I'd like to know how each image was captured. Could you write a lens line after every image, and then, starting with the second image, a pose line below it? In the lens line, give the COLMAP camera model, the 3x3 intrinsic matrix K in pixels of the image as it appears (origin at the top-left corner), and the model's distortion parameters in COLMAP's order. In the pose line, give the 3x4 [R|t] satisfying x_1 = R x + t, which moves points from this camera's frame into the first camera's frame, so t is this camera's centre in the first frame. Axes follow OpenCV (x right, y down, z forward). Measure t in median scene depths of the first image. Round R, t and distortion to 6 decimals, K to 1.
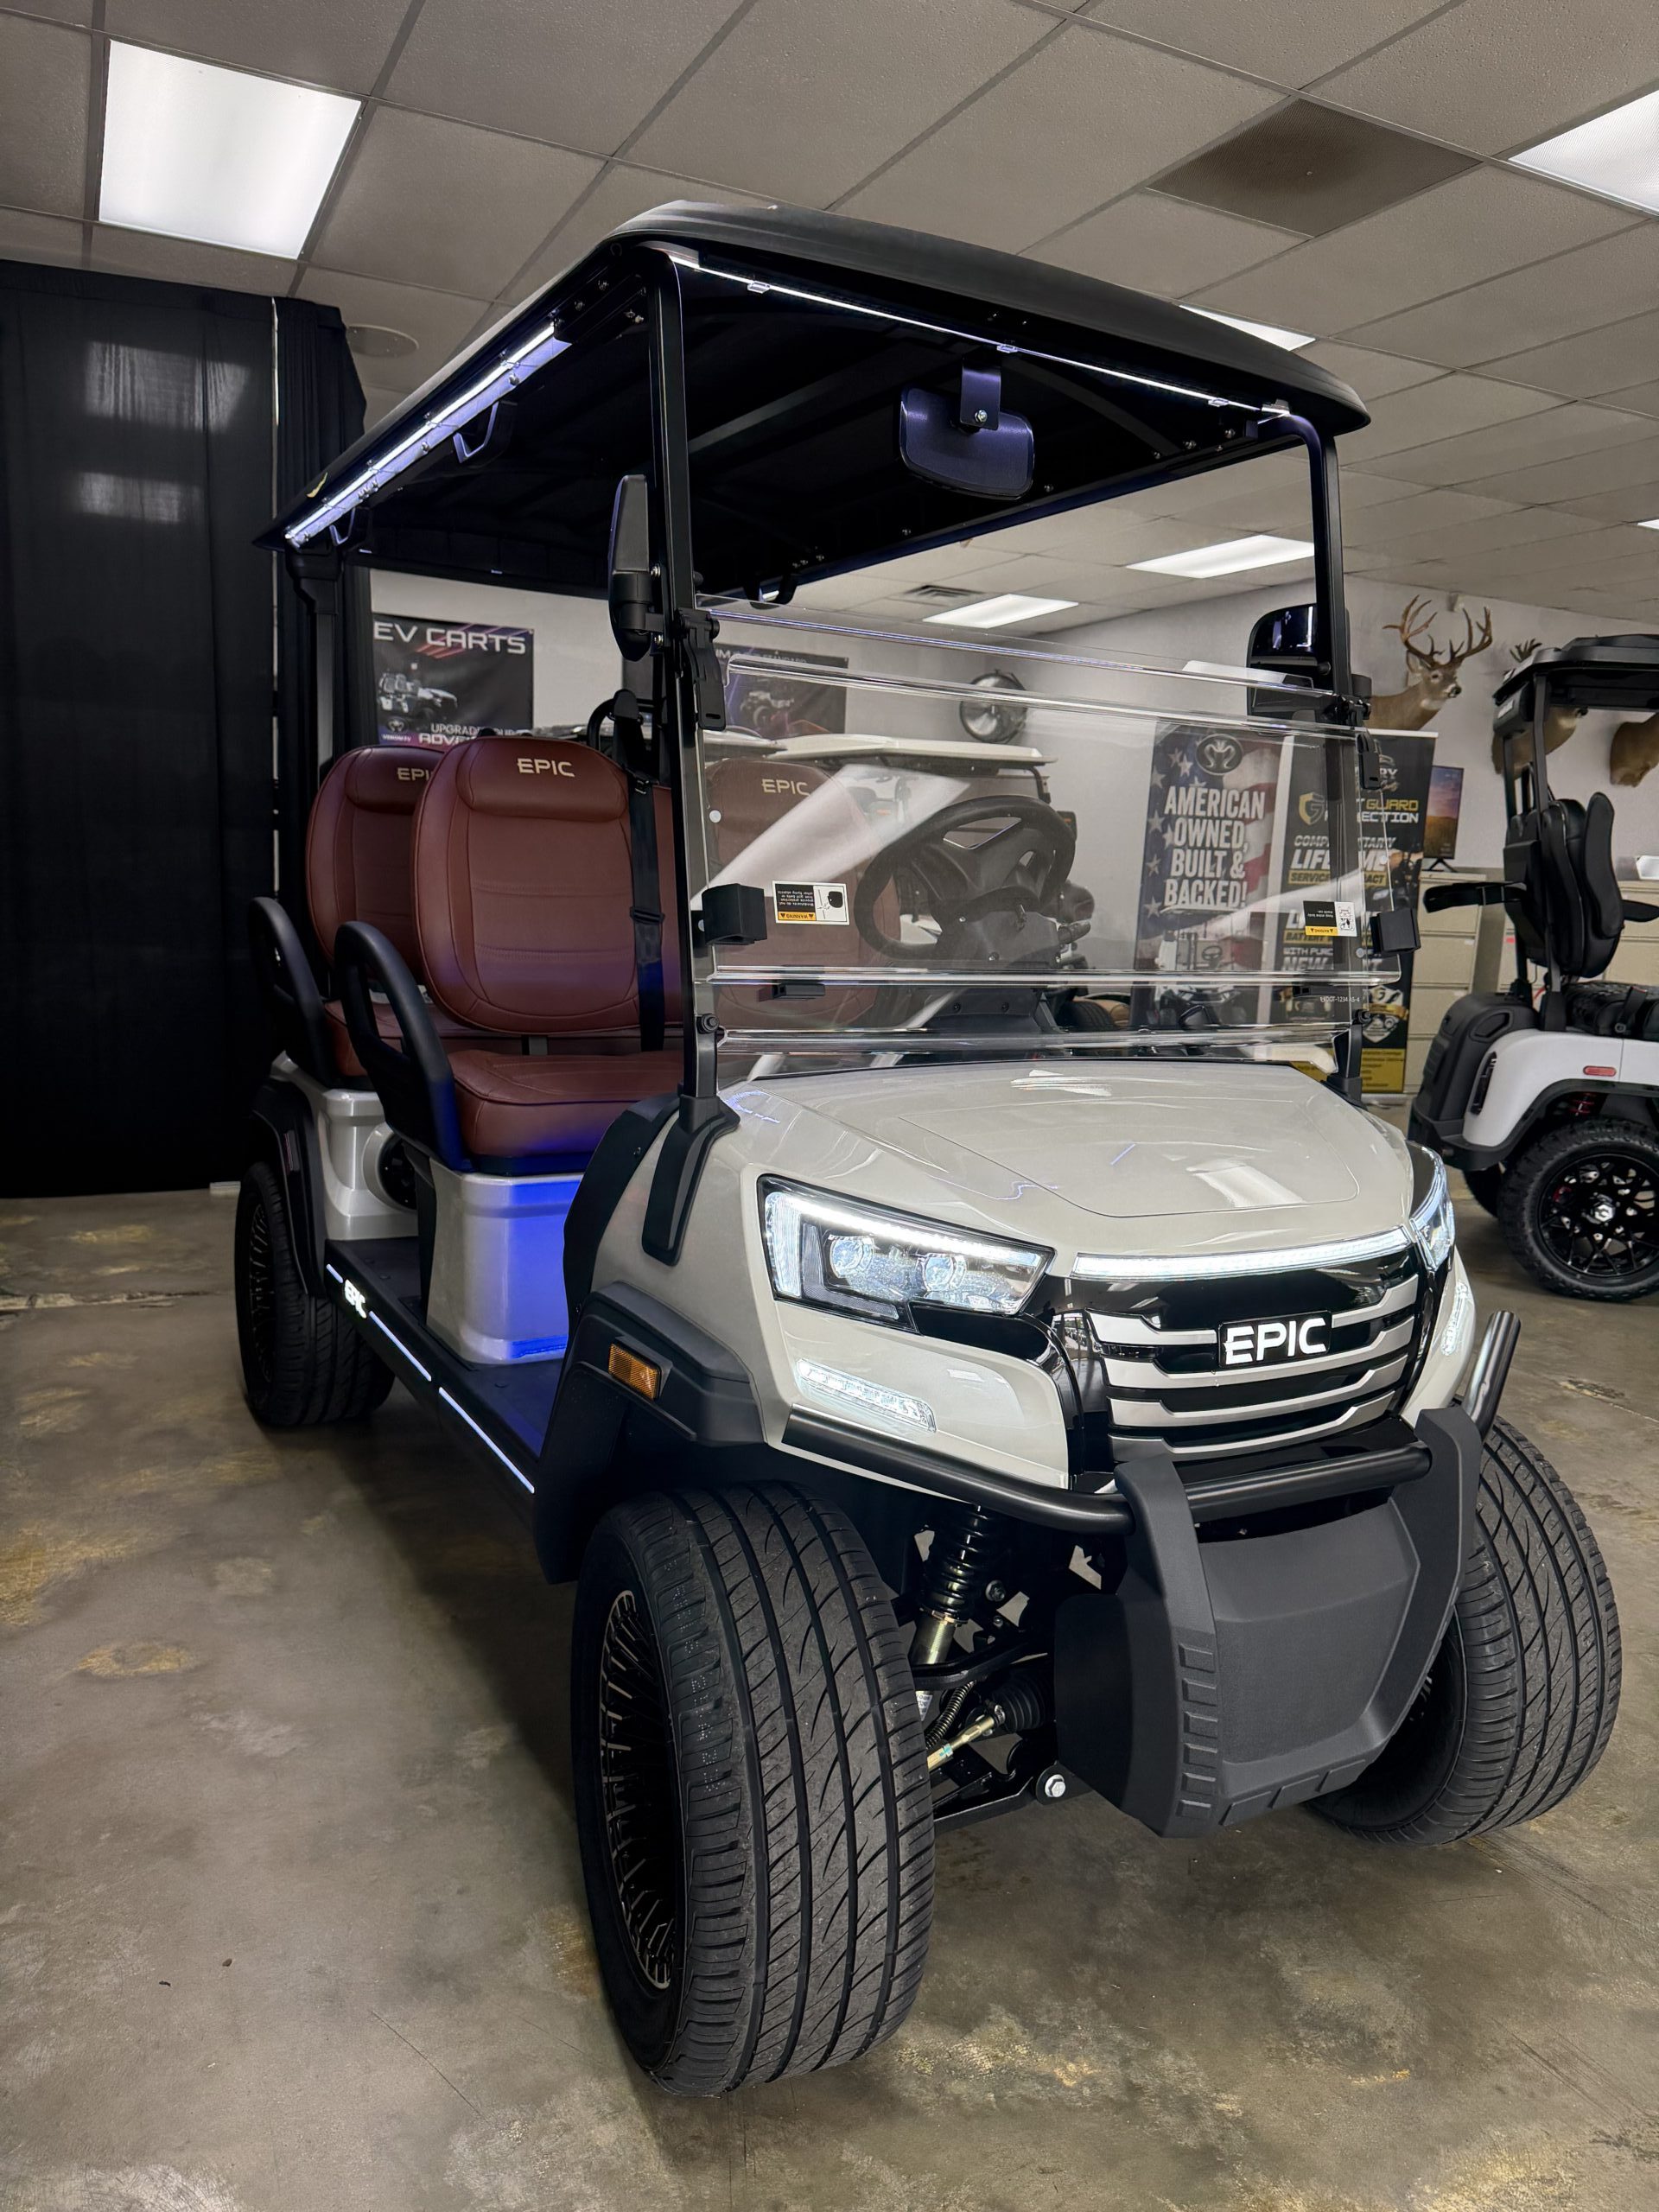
lens RADIAL K [[1678.8, 0, 720.5], [0, 1678.8, 1143.8], [0, 0, 1]] dist [0.070112, -0.102272]
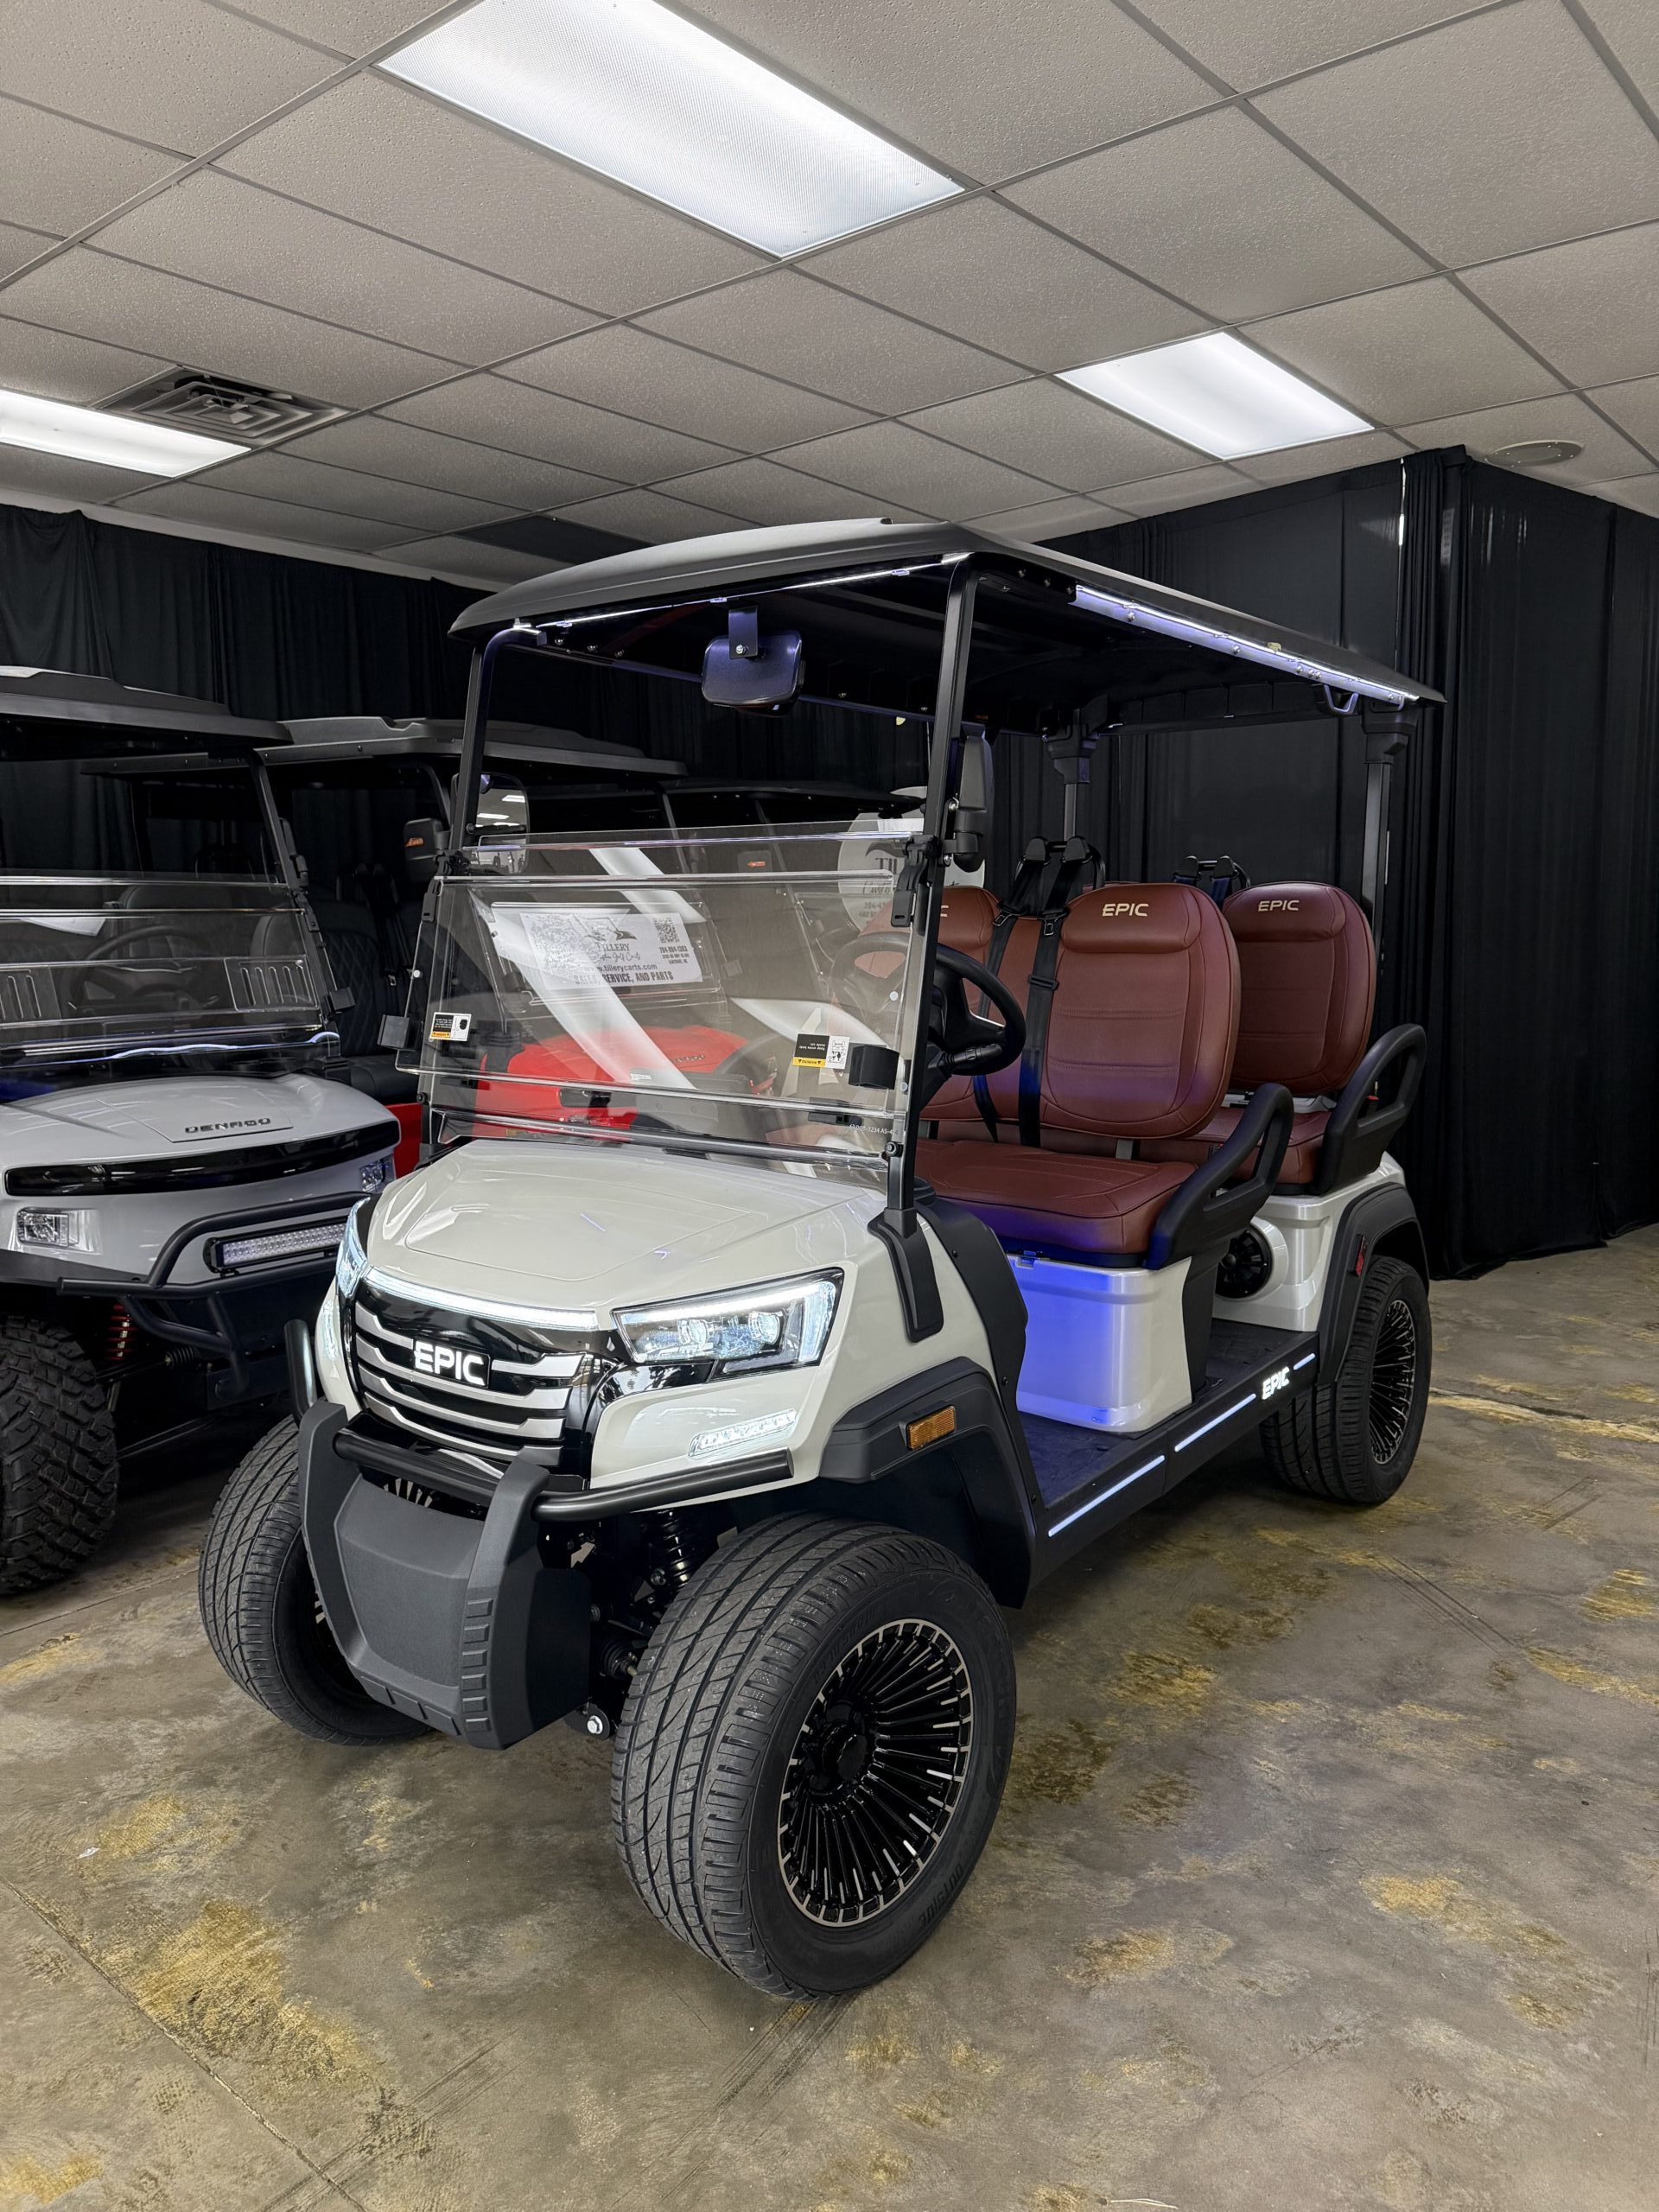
lens RADIAL K [[1543.3, 0, 687.6], [0, 1543.3, 1113.3], [0, 0, 1]] dist [0.021620, -0.072617]
pose [[0.339043, 0.061915, -0.938731, 0.280079], [-0.118492, 0.992696, 0.022678, -0.023043], [0.933279, 0.103543, 0.343903, 0.139205]]
